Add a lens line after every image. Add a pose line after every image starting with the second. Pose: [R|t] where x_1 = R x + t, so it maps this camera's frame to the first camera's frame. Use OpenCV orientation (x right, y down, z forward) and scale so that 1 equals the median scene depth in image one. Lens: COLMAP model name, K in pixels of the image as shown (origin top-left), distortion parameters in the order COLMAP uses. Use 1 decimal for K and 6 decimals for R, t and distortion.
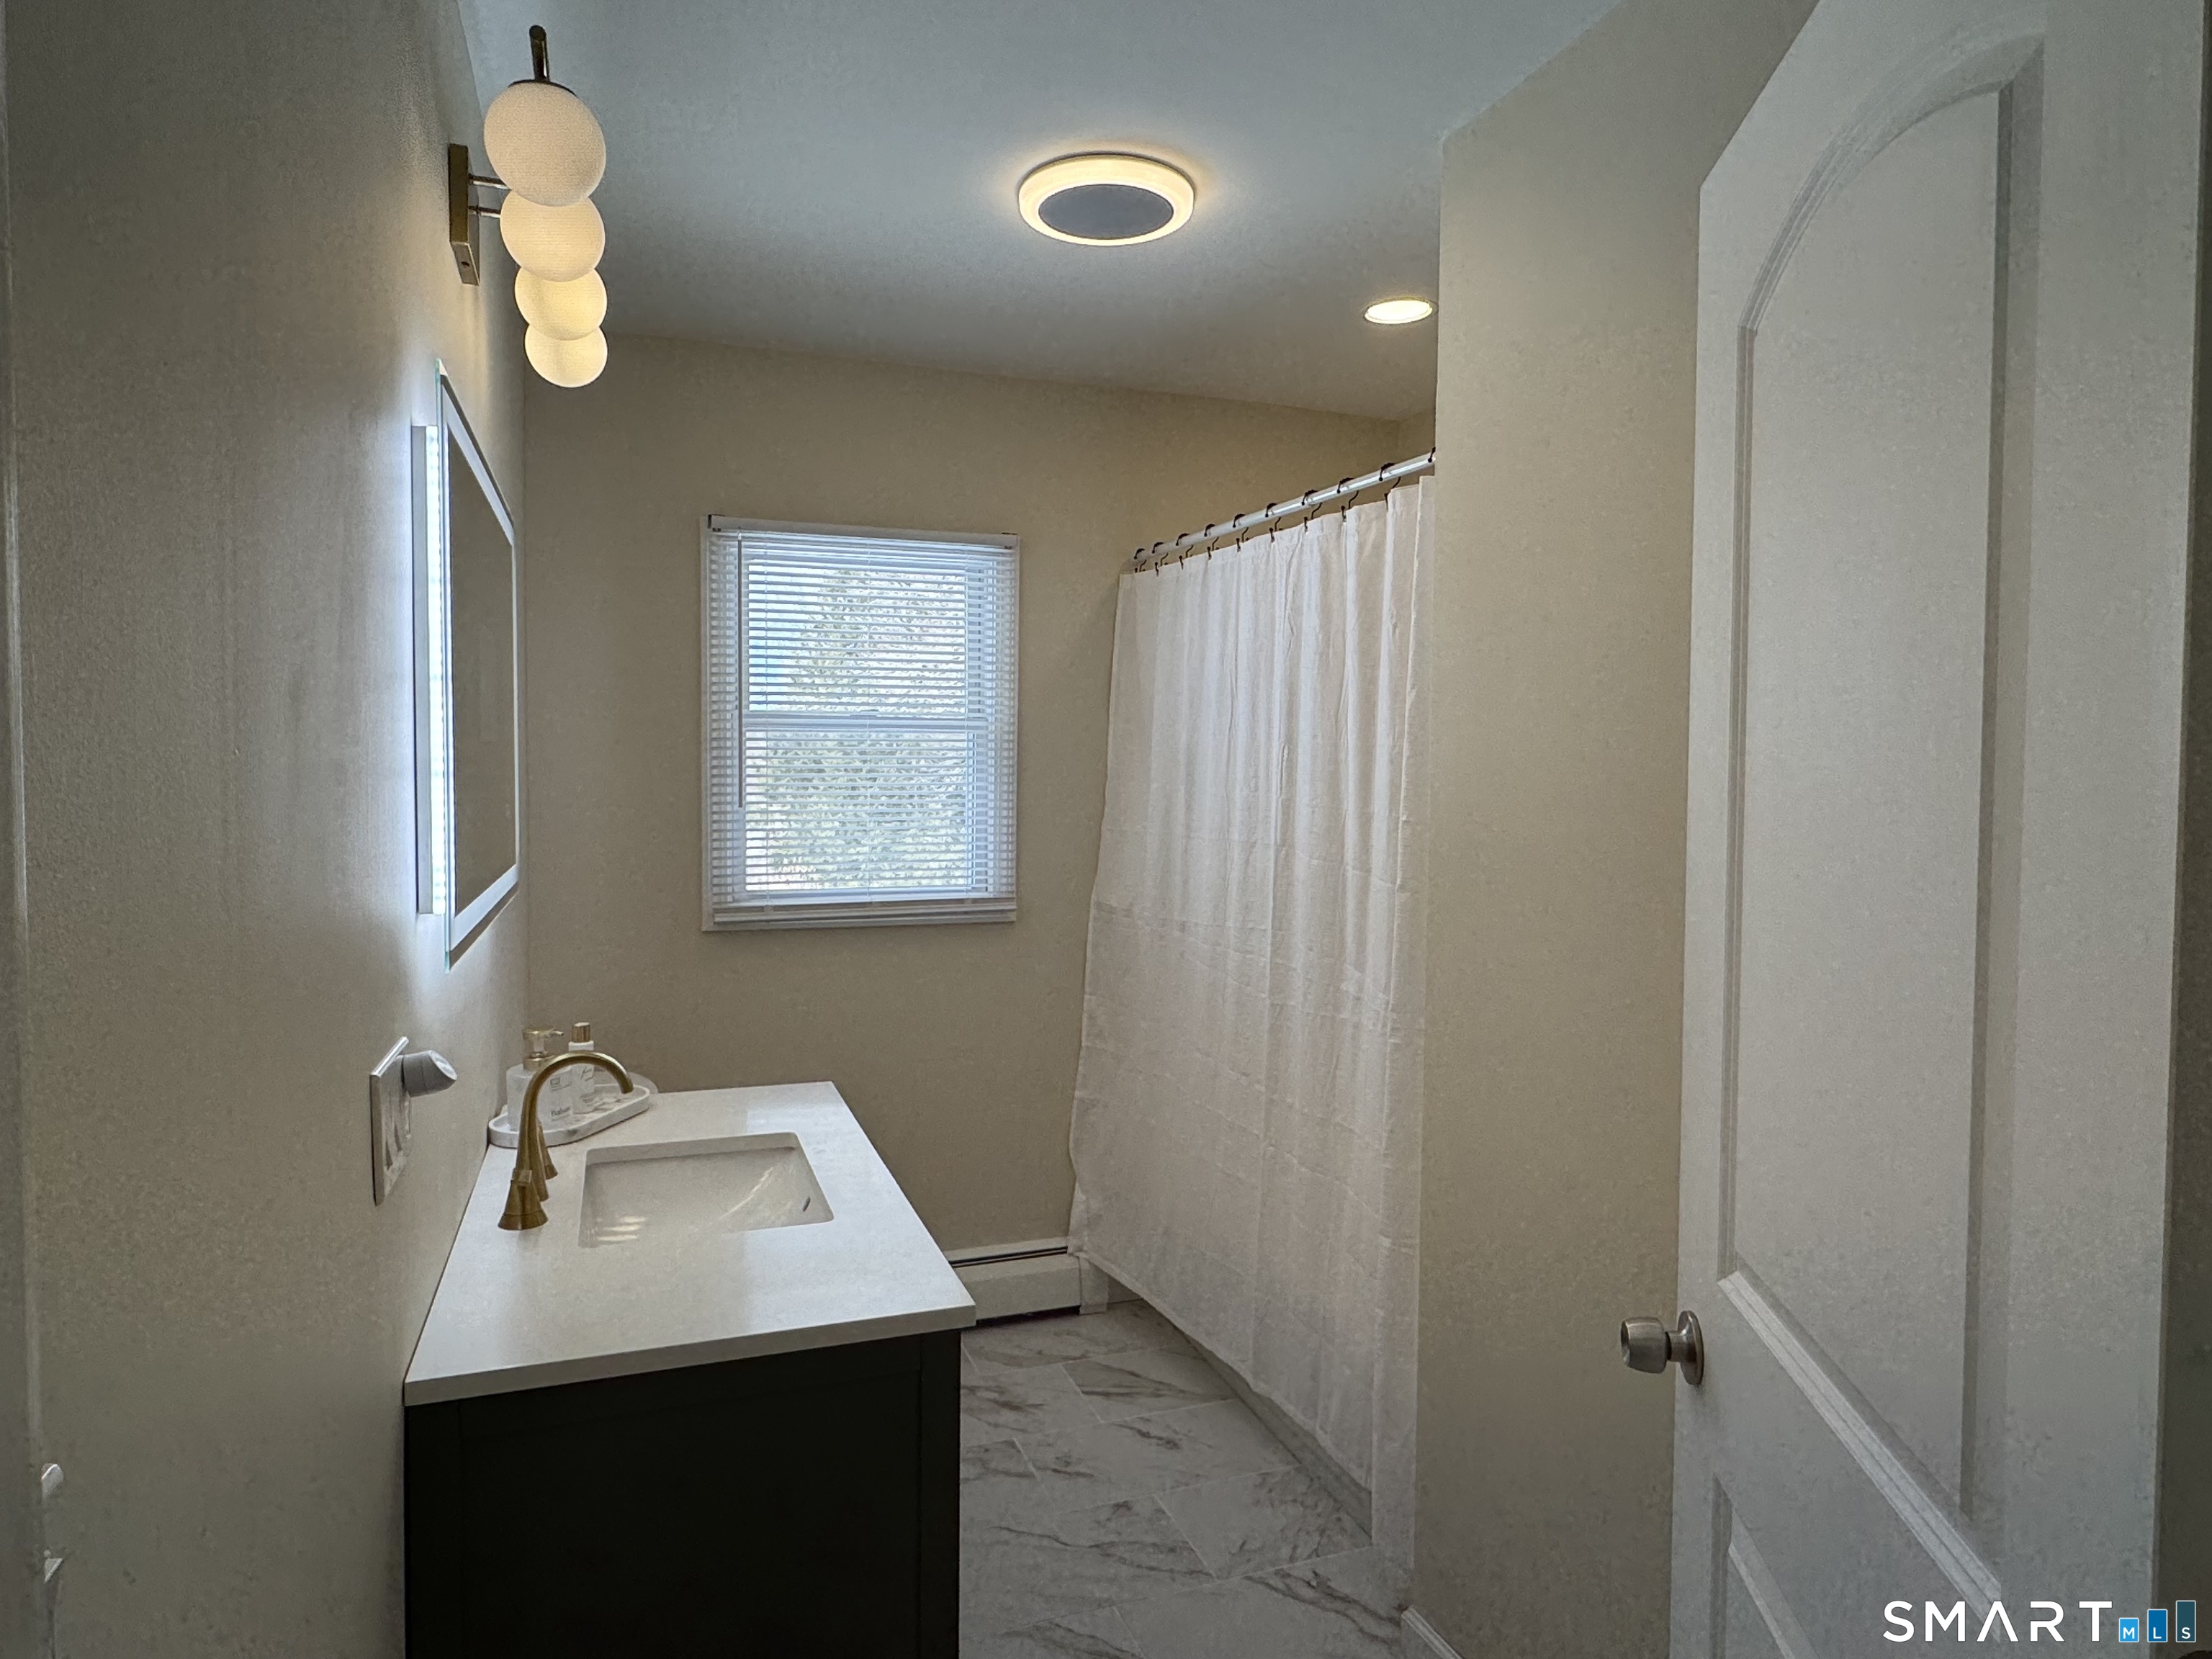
lens RADIAL K [[1334.0, 0, 1103.8], [0, 1334.0, 819.2], [0, 0, 1]] dist [0.000954, -0.000067]
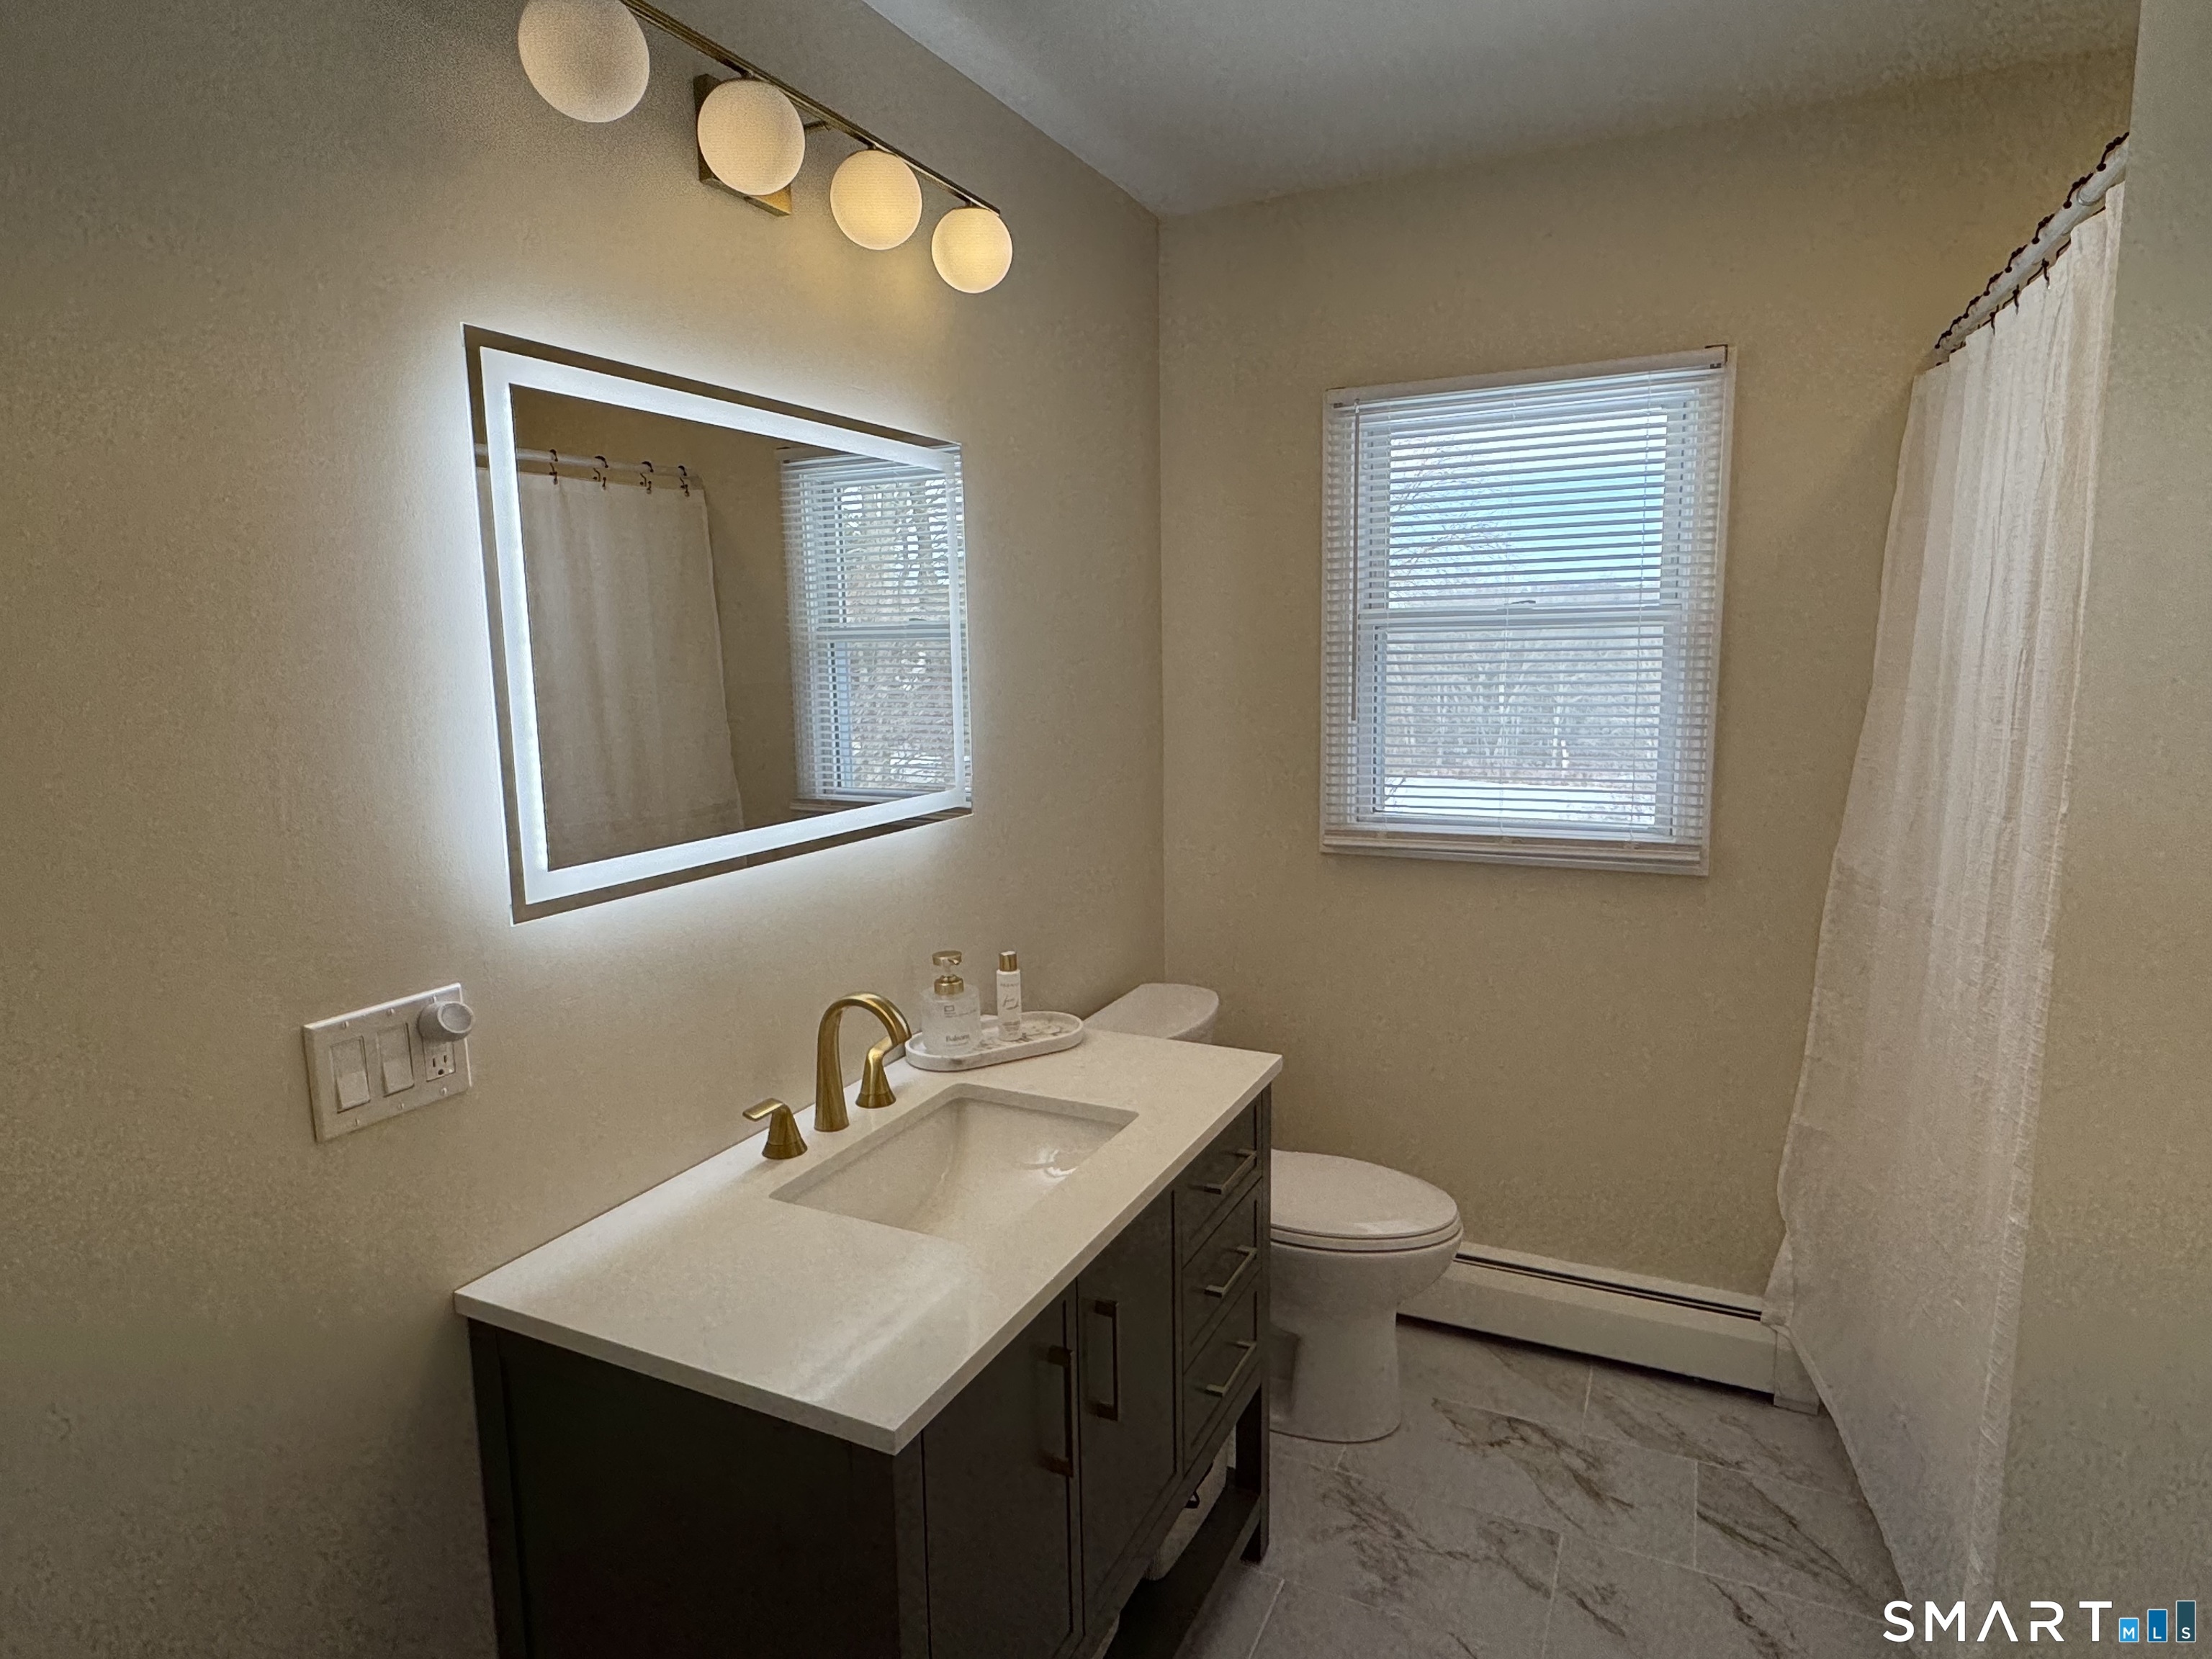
lens RADIAL K [[1287.5, 0, 1106.0], [0, 1287.5, 829.5], [0, 0, 1]] dist [0.043234, -0.000175]
pose [[0.703465, 0.085671, -0.705548, 0.228271], [-0.007460, 0.993544, 0.113203, -0.033132], [0.710691, -0.074371, 0.699562, 0.262562]]
